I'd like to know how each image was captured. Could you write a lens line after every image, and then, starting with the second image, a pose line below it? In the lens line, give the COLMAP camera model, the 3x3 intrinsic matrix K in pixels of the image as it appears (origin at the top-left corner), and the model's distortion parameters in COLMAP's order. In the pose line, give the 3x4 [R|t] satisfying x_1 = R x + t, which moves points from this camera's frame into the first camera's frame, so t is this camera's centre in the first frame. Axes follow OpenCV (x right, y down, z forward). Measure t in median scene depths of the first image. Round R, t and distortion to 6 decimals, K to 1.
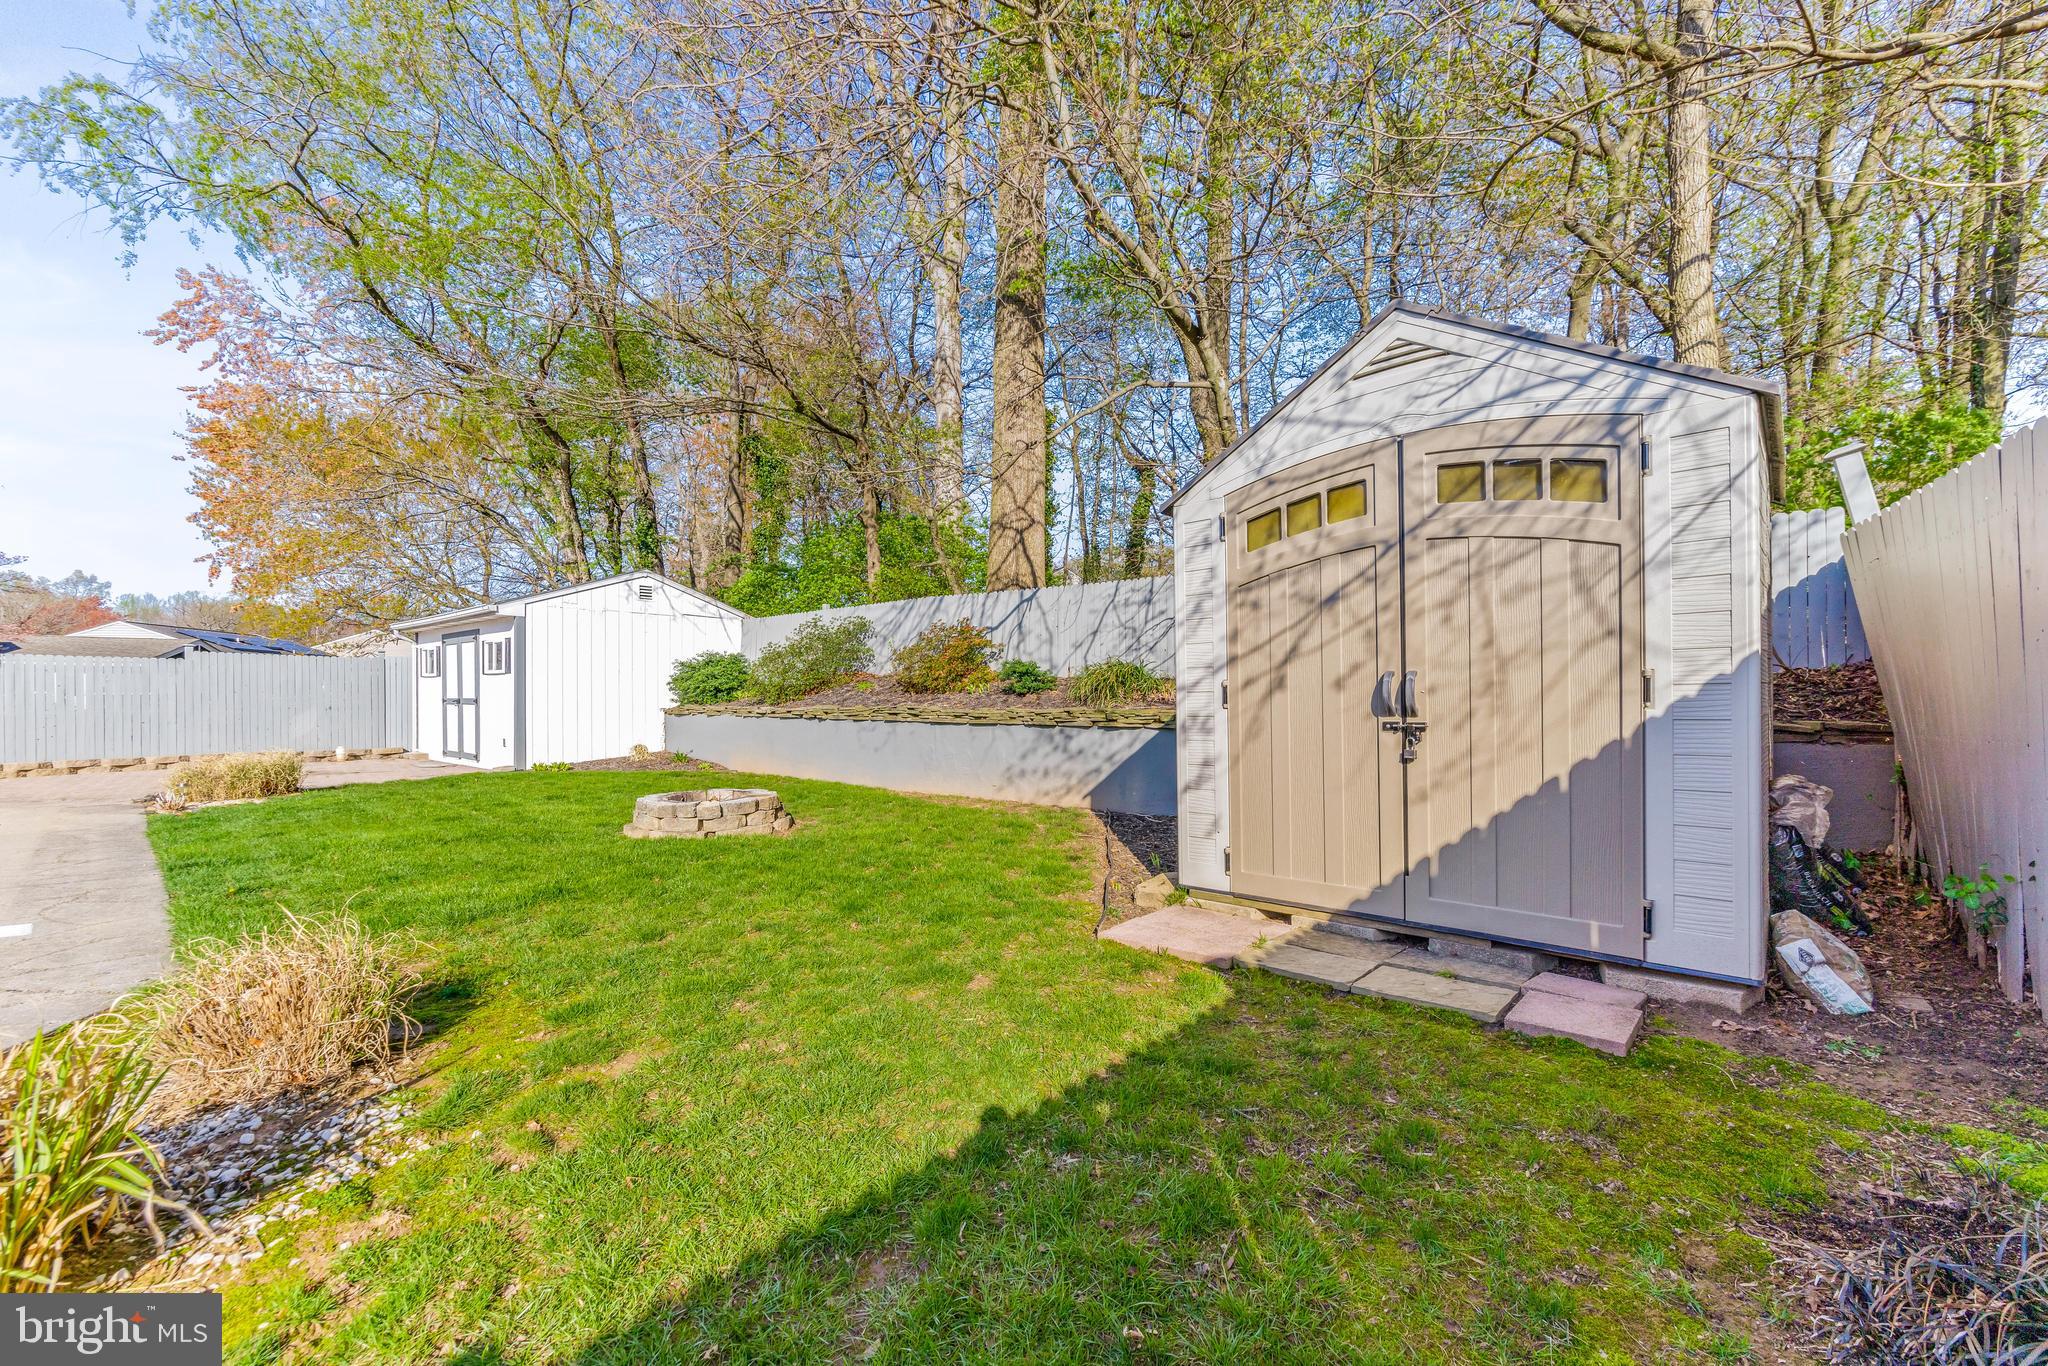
lens RADIAL K [[826.9, 0, 1030.5], [0, 826.9, 683.2], [0, 0, 1]] dist [-0.004509, 0.000151]
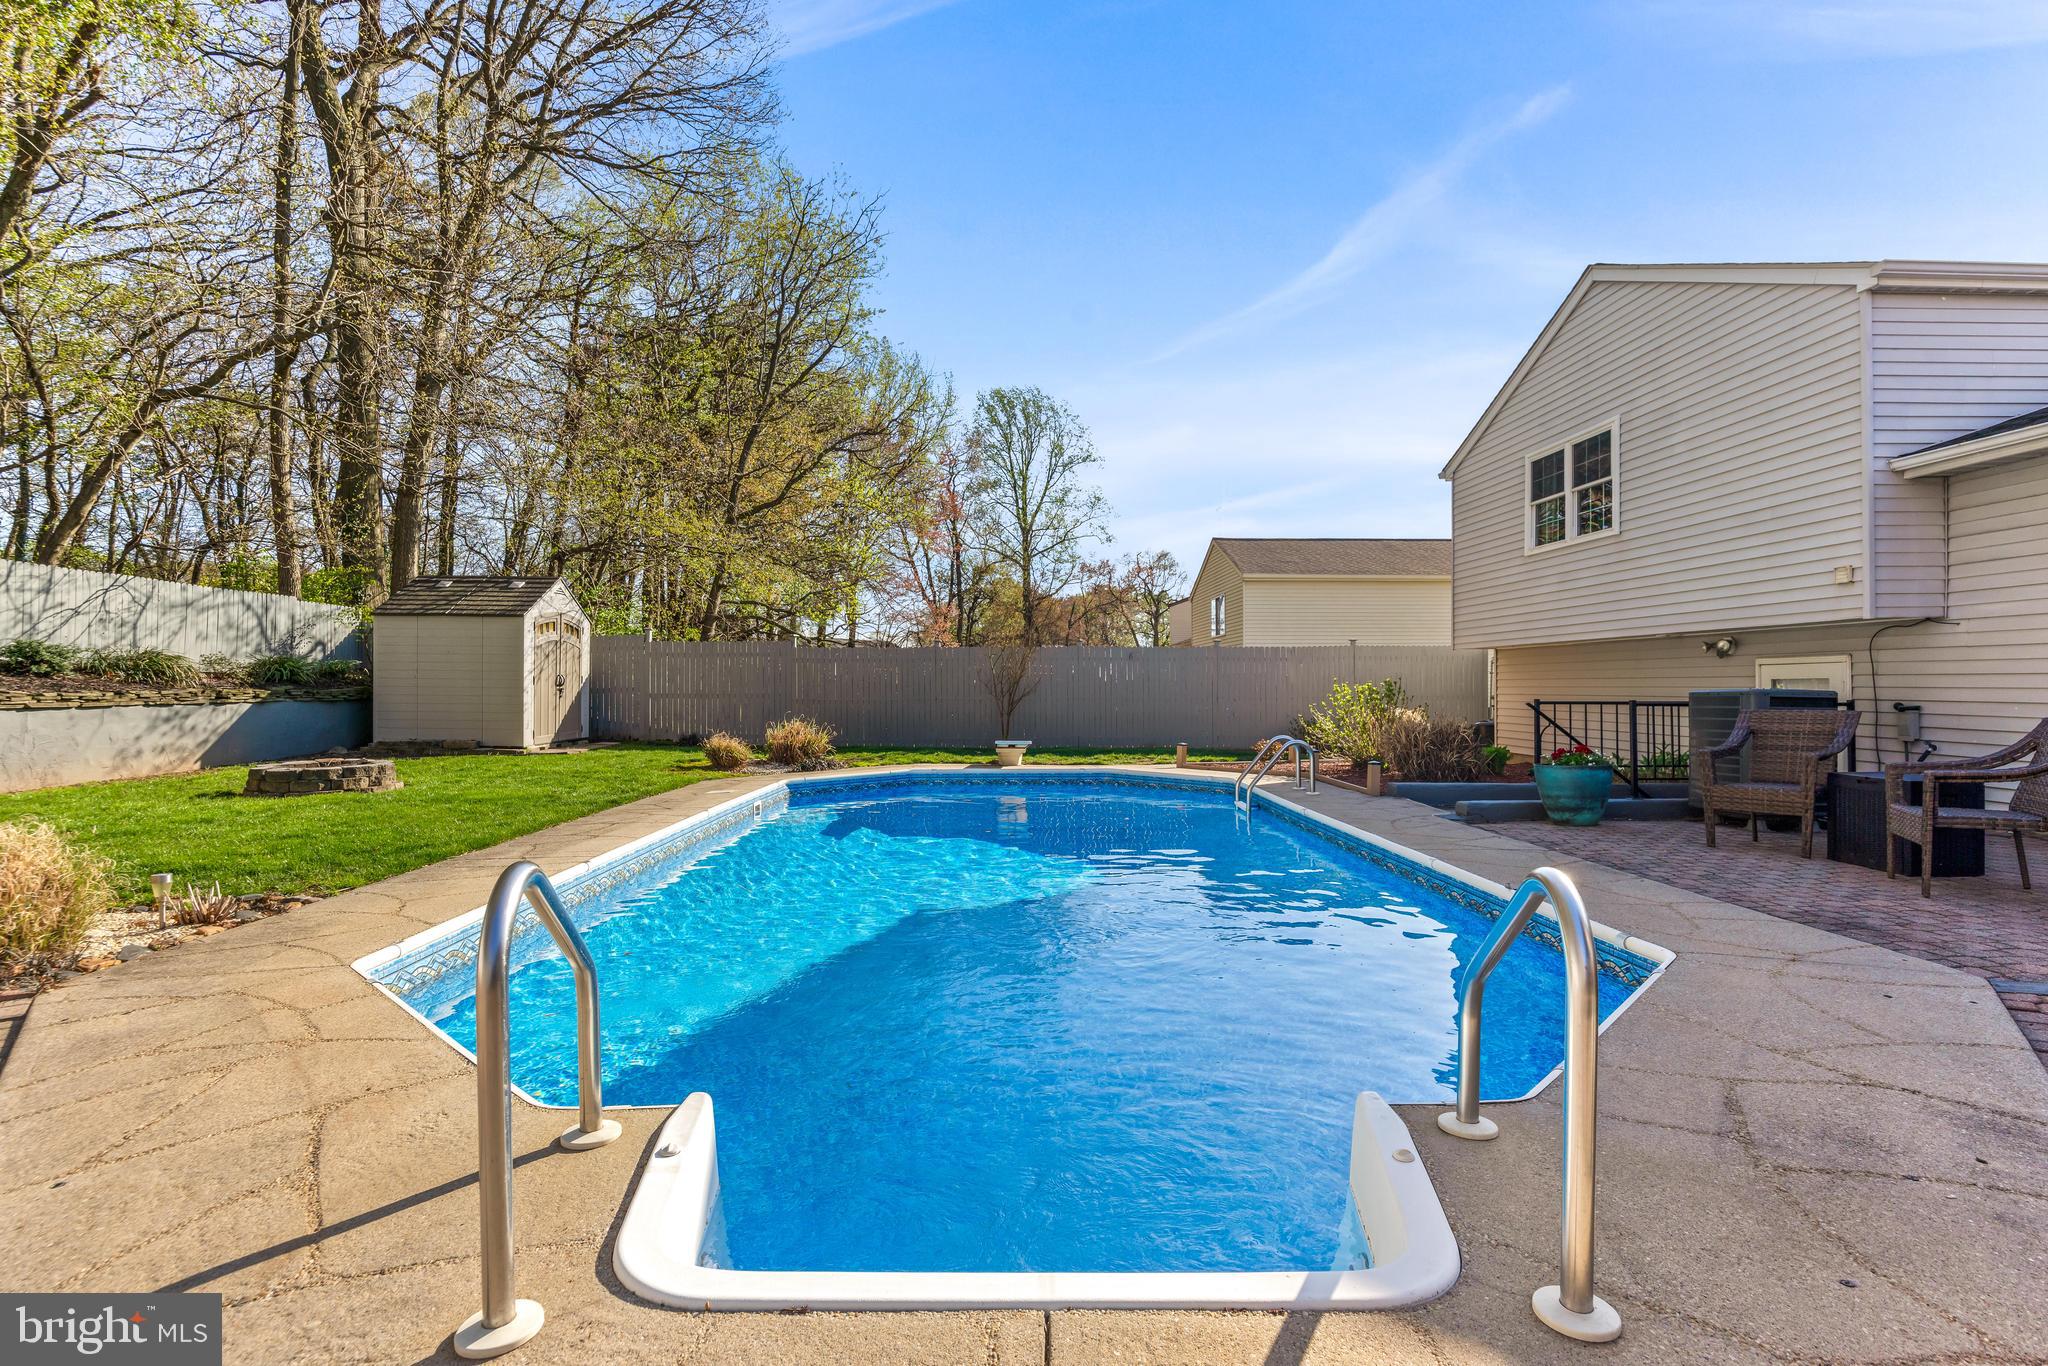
lens RADIAL K [[1005.5, 0, 1016.8], [0, 1005.5, 675.8], [0, 0, 1]] dist [-0.003002, 0.000346]
pose [[-0.675553, 0.004232, 0.737299, -2.292813], [-0.015916, 0.999667, -0.020321, 0.023609], [-0.737139, -0.025463, -0.675261, 1.339044]]
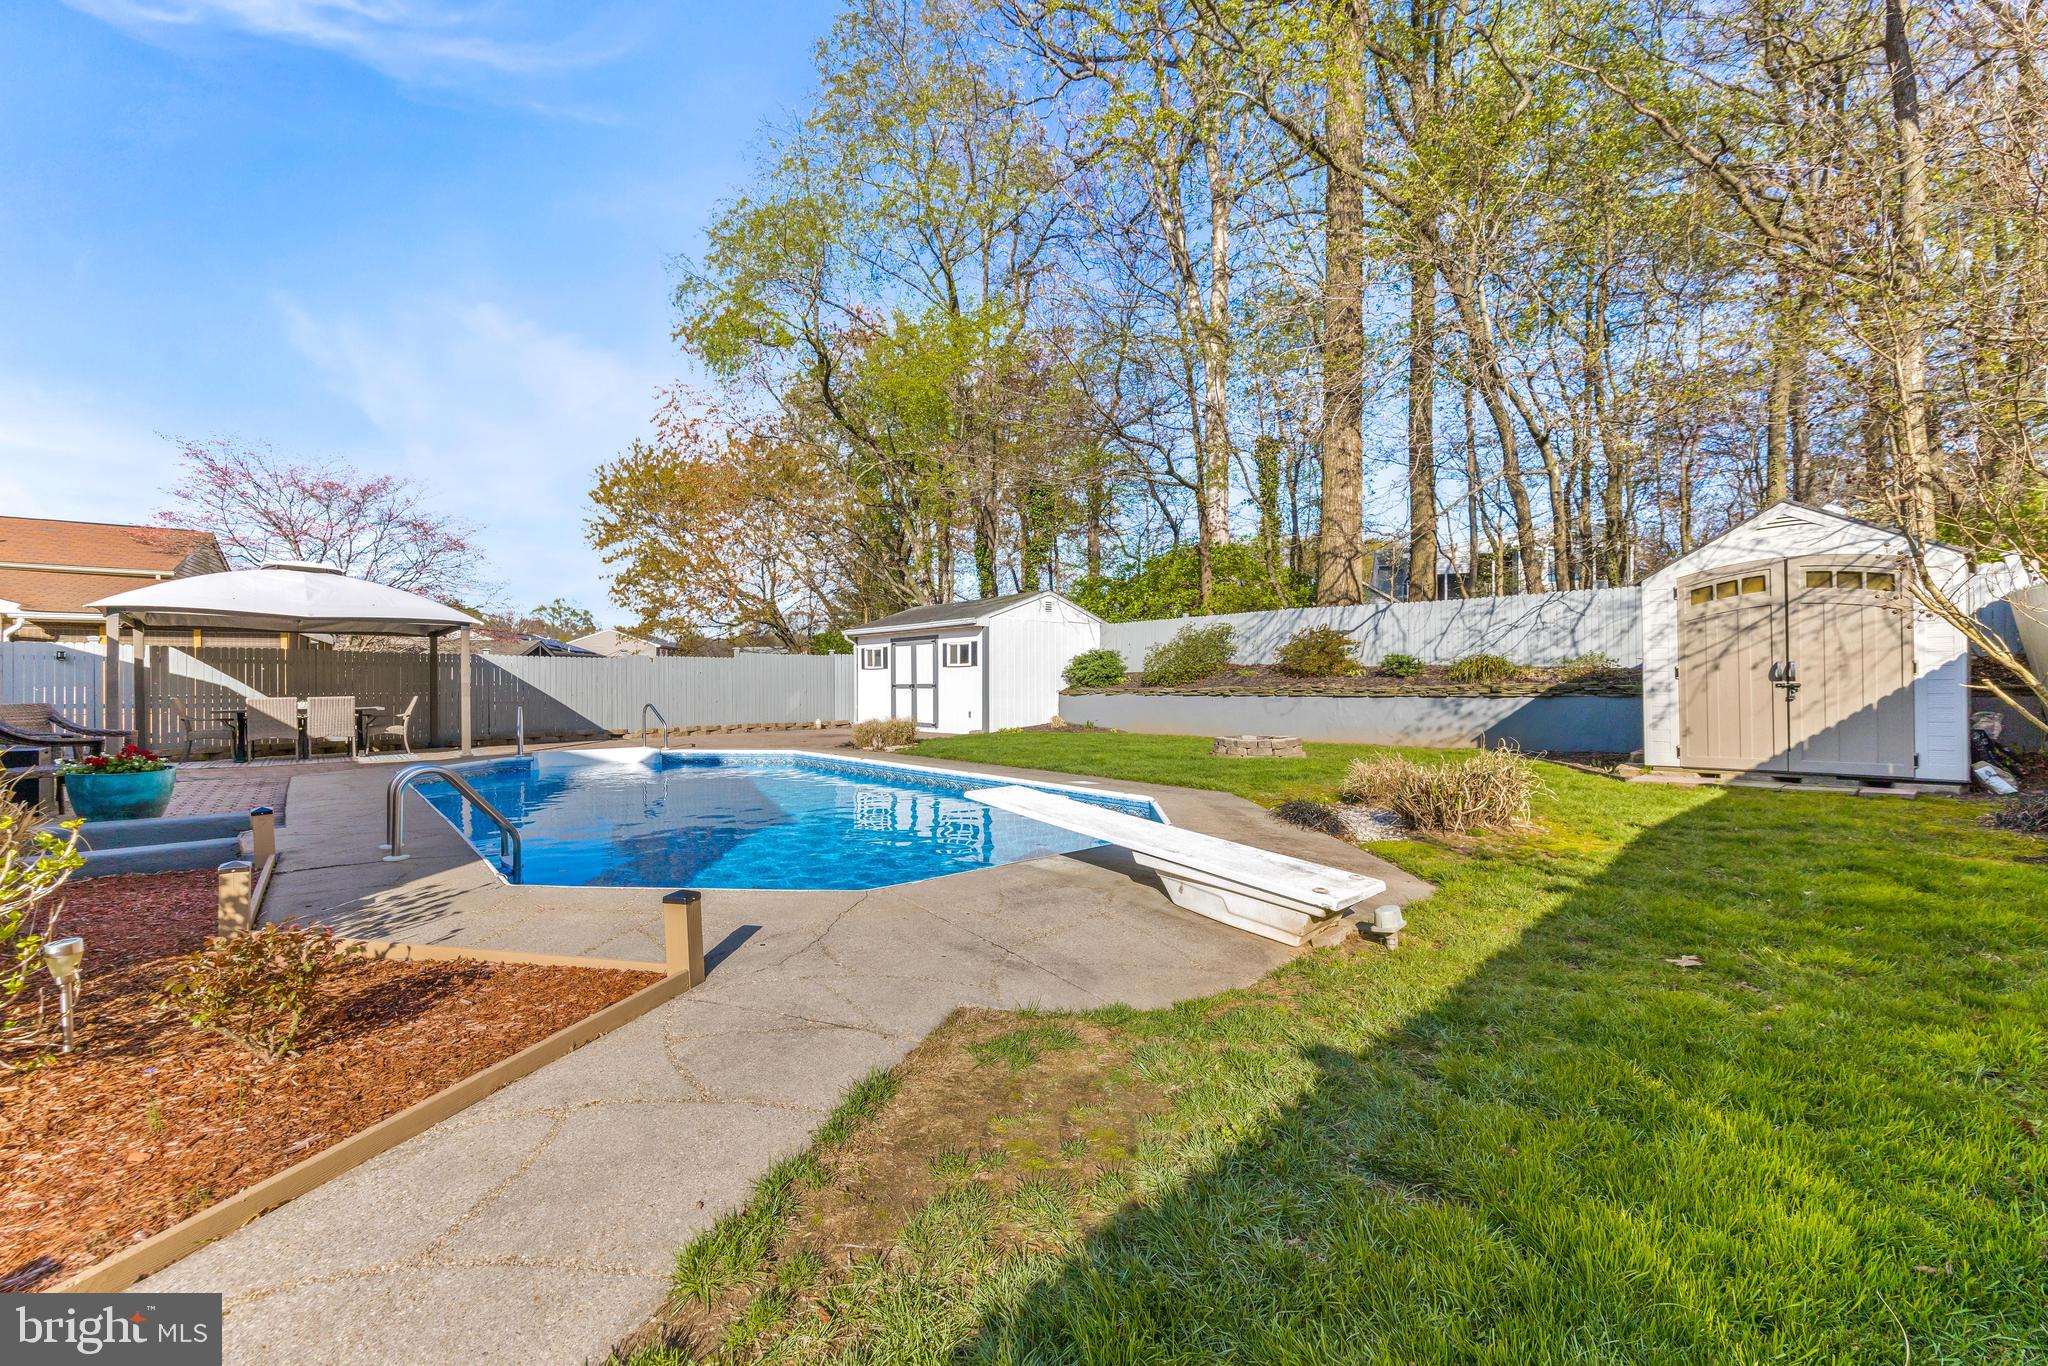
lens RADIAL K [[820.7, 0, 1024.0], [0, 820.7, 683.0], [0, 0, 1]] dist [-0.002556, -0.000021]
pose [[0.992559, -0.006464, -0.121596, -0.713574], [0.008085, 0.999885, 0.012836, 0.000337], [0.121499, -0.013724, 0.992497, -0.781214]]
